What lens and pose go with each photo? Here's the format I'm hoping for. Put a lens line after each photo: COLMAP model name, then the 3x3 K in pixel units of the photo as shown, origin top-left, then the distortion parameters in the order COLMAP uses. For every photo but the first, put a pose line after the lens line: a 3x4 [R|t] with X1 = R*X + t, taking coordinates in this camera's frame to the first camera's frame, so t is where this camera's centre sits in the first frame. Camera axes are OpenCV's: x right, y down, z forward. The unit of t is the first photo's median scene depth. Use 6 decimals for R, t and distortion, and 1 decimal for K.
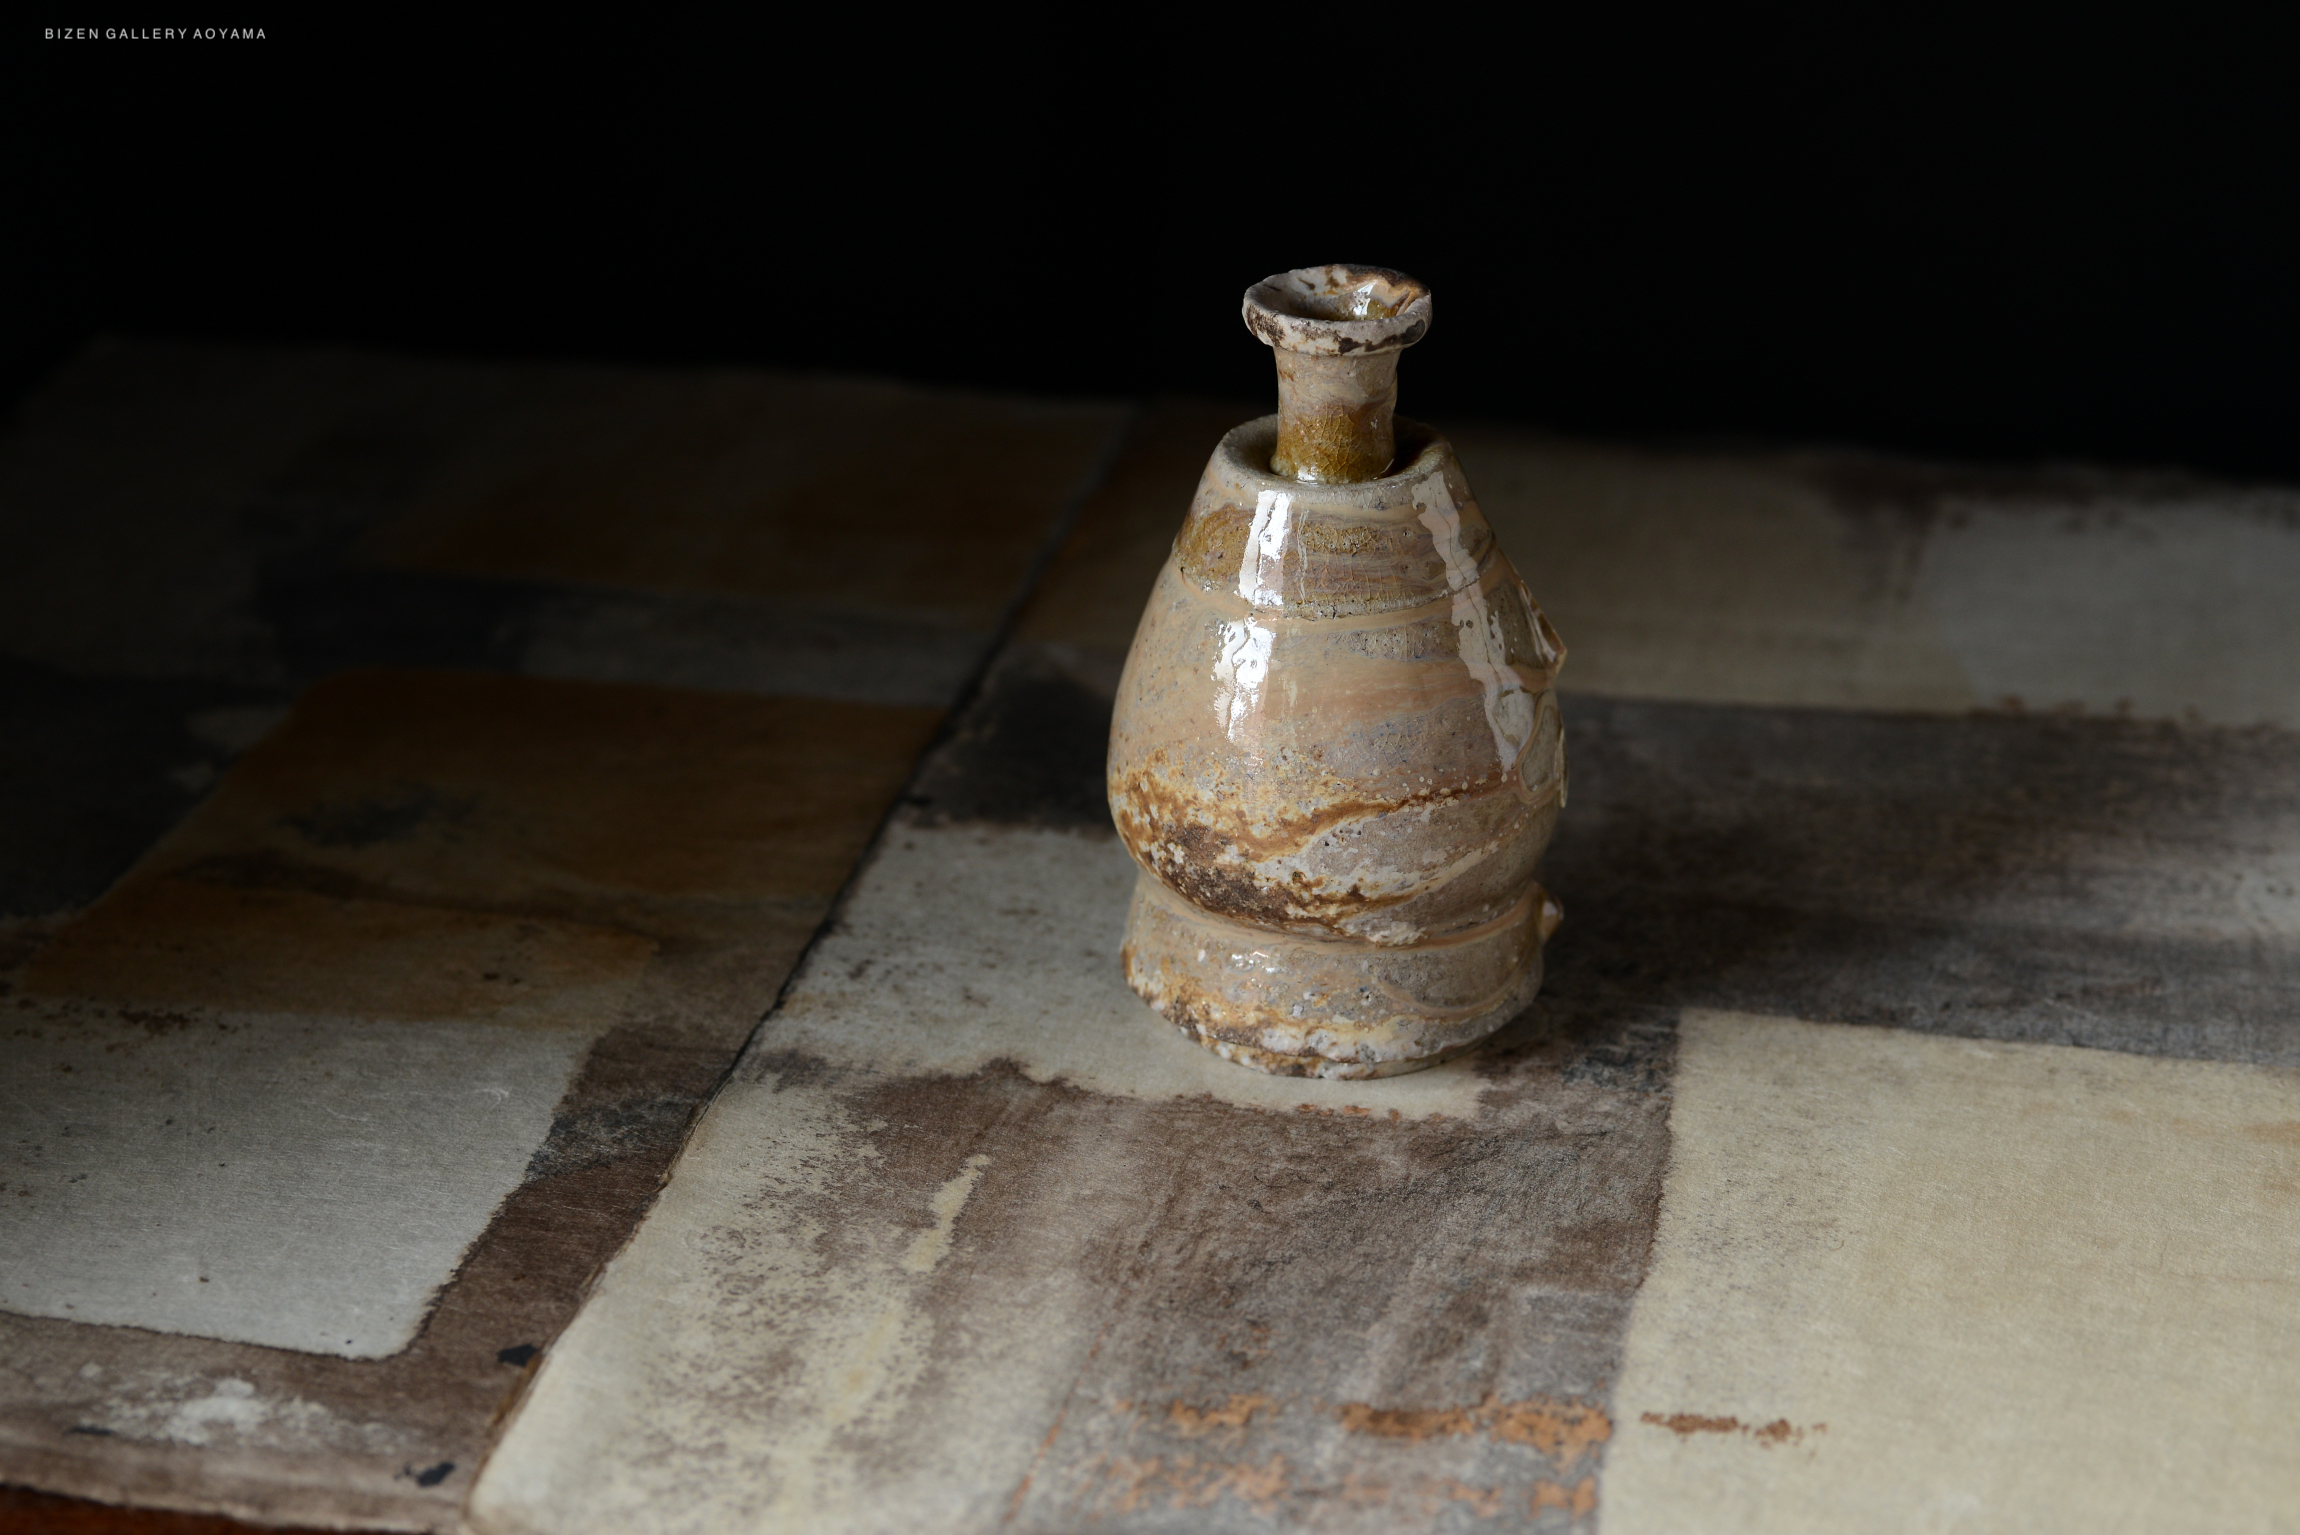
lens RADIAL K [[4938.2, 0, 1150.0], [0, 4938.2, 767.5], [0, 0, 1]] dist [0.089734, -0.029822]
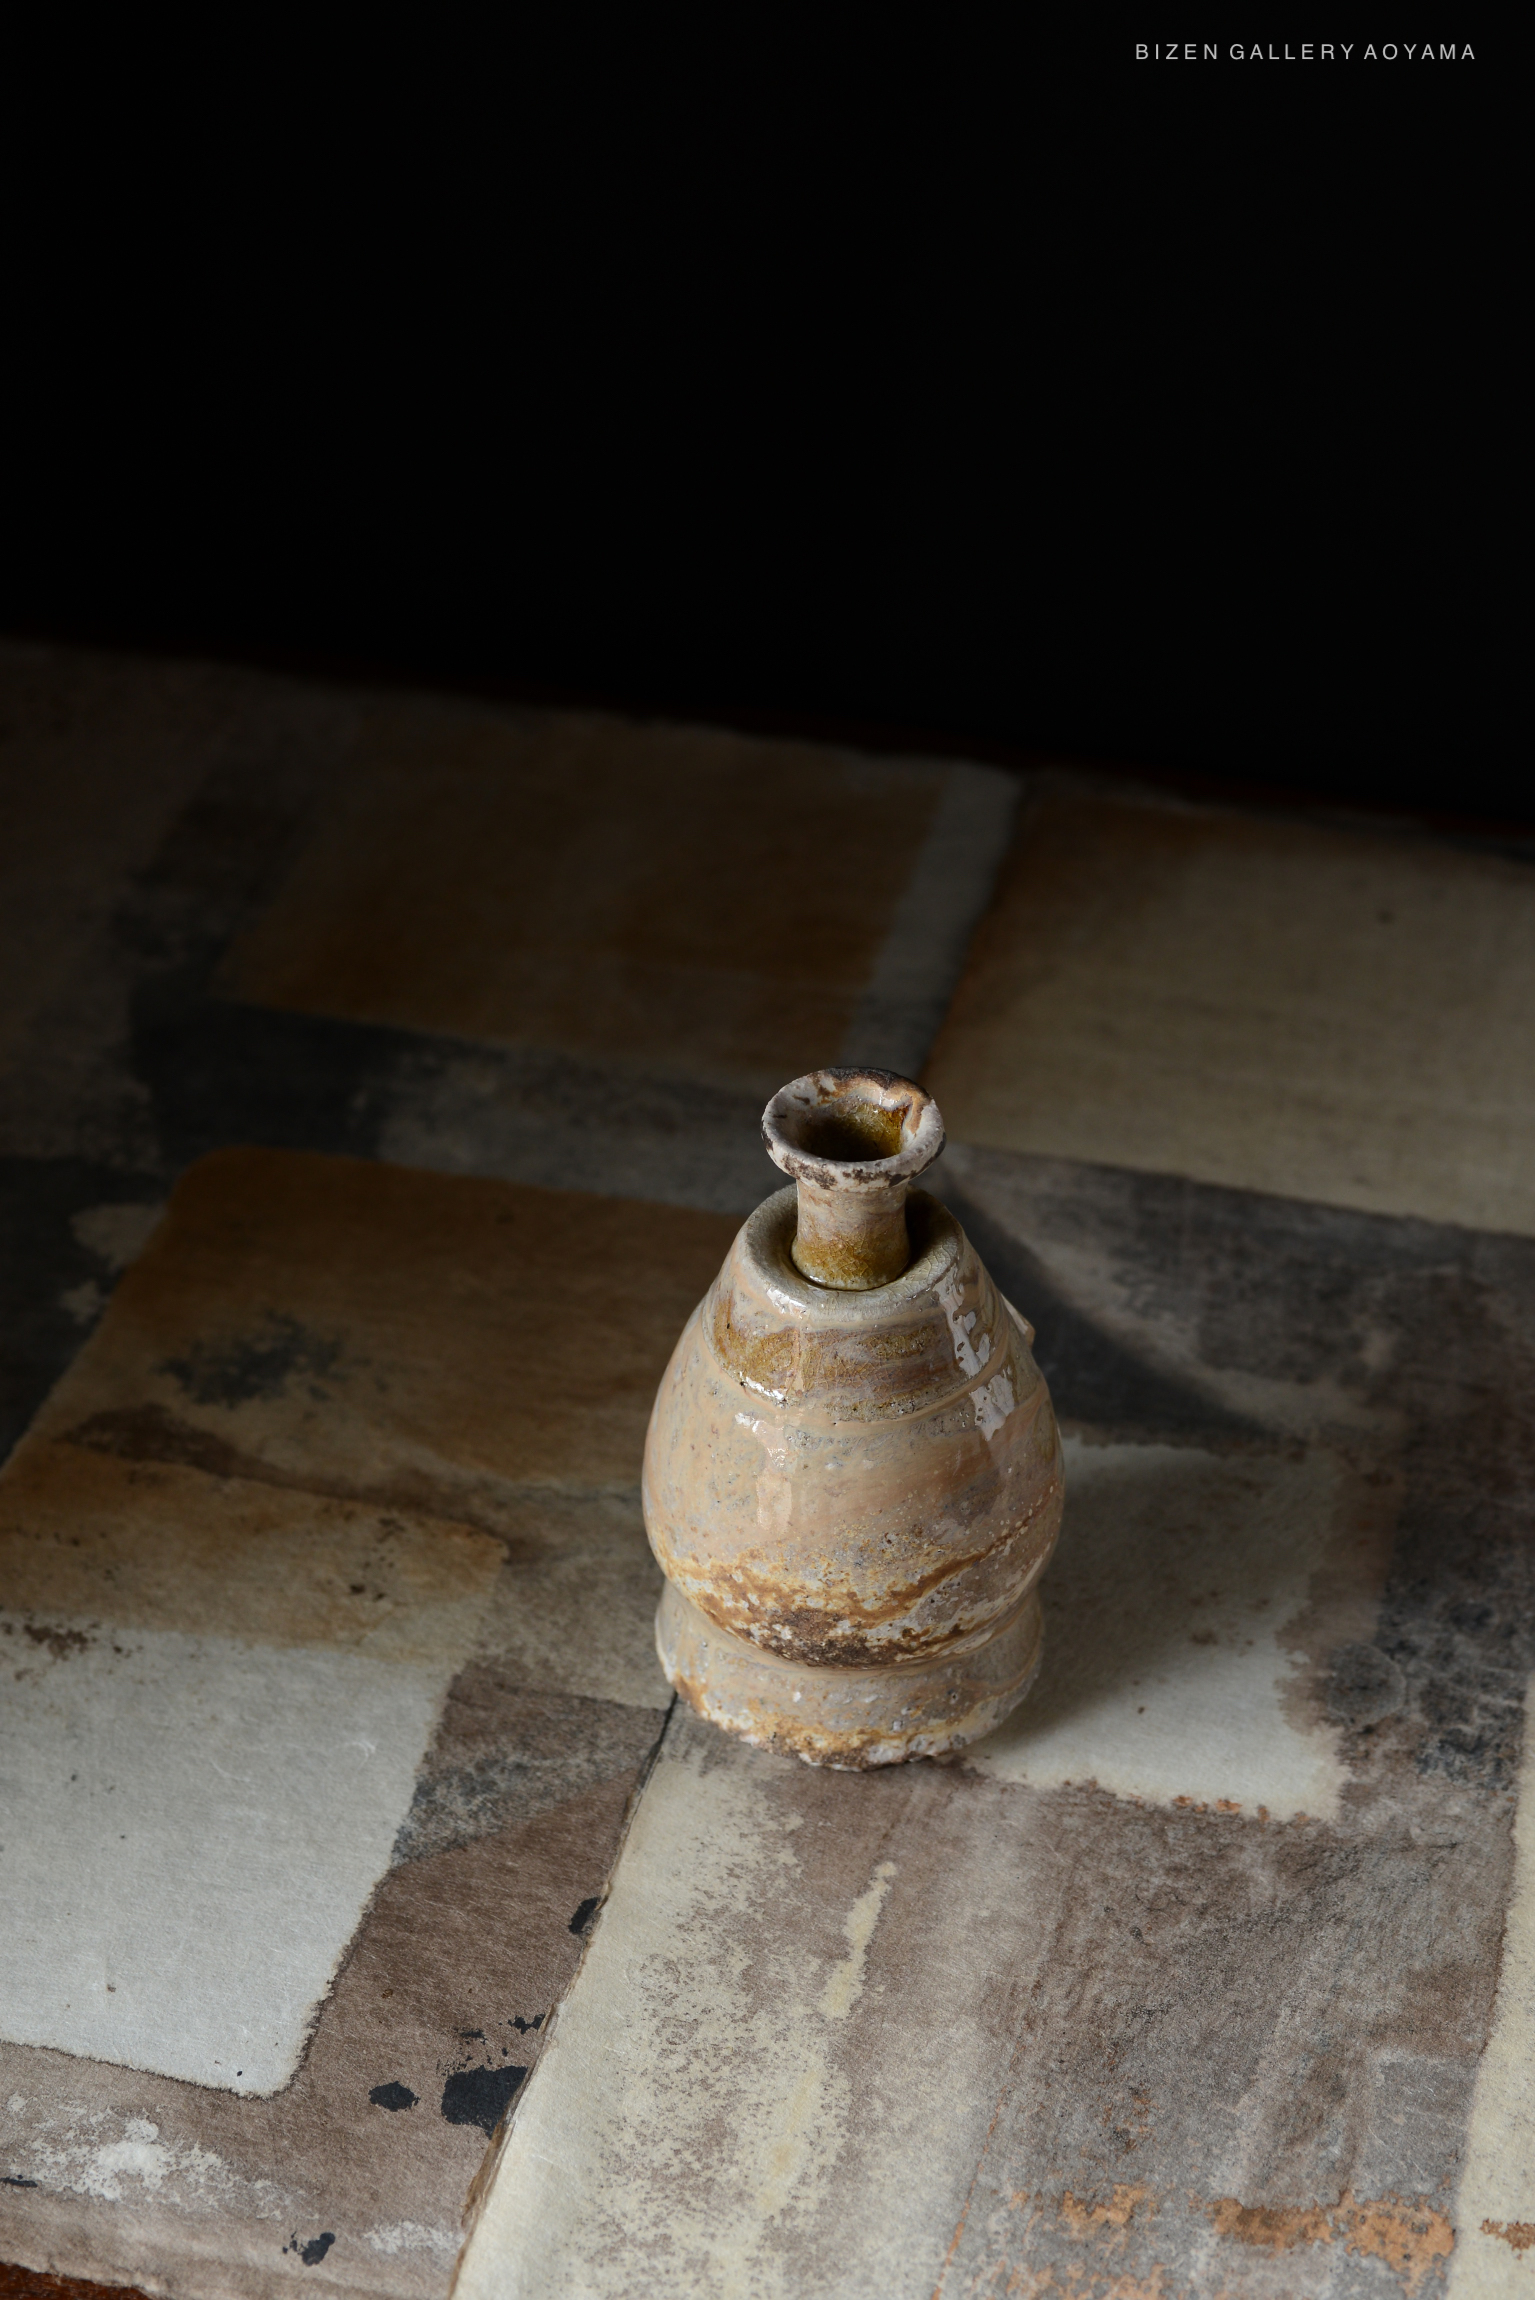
lens RADIAL K [[4938.2, 0, 767.5], [0, 4938.2, 1150.0], [0, 0, 1]] dist [0.089734, -0.029822]
pose [[0.905560, -0.257043, 0.337477, -0.338723], [0.172598, 0.949948, 0.260401, -0.368304], [-0.387520, -0.177561, 0.904600, 0.042054]]
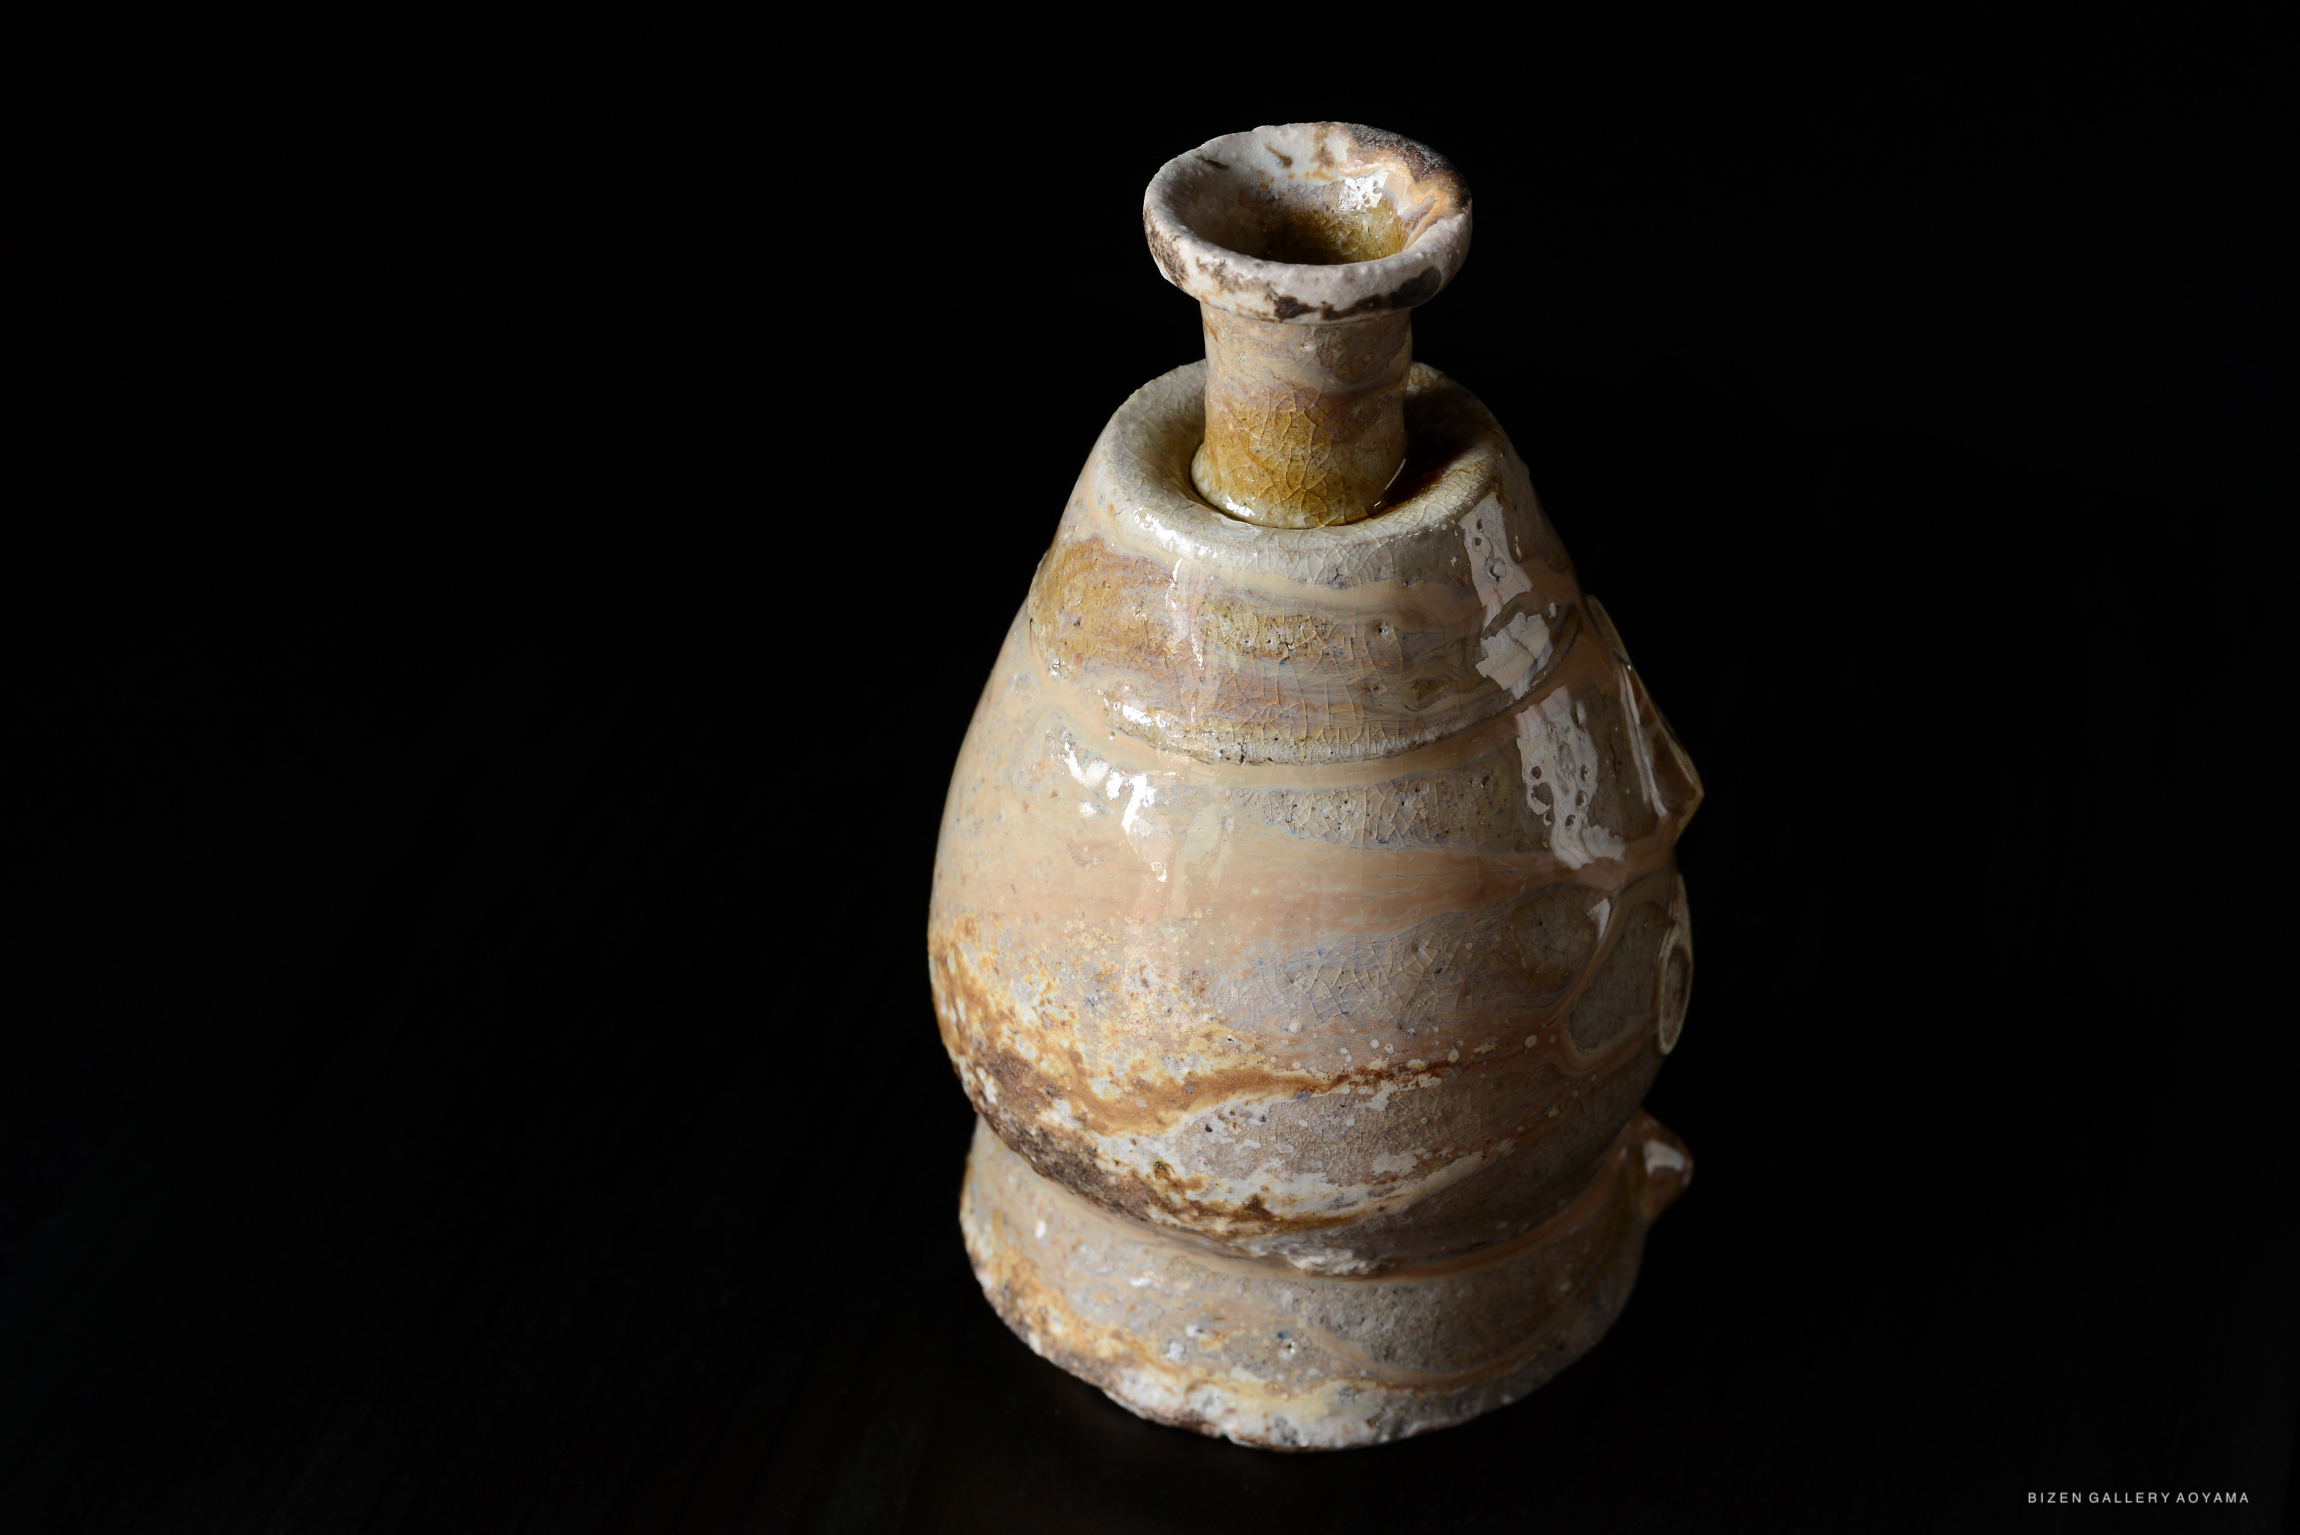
lens RADIAL K [[4938.2, 0, 1150.0], [0, 4938.2, 767.5], [0, 0, 1]] dist [0.089734, -0.029822]
pose [[0.978663, 0.110213, -0.173415, 0.125846], [-0.076994, 0.979184, 0.187803, -0.136312], [0.190503, -0.170444, 0.966777, 0.432601]]
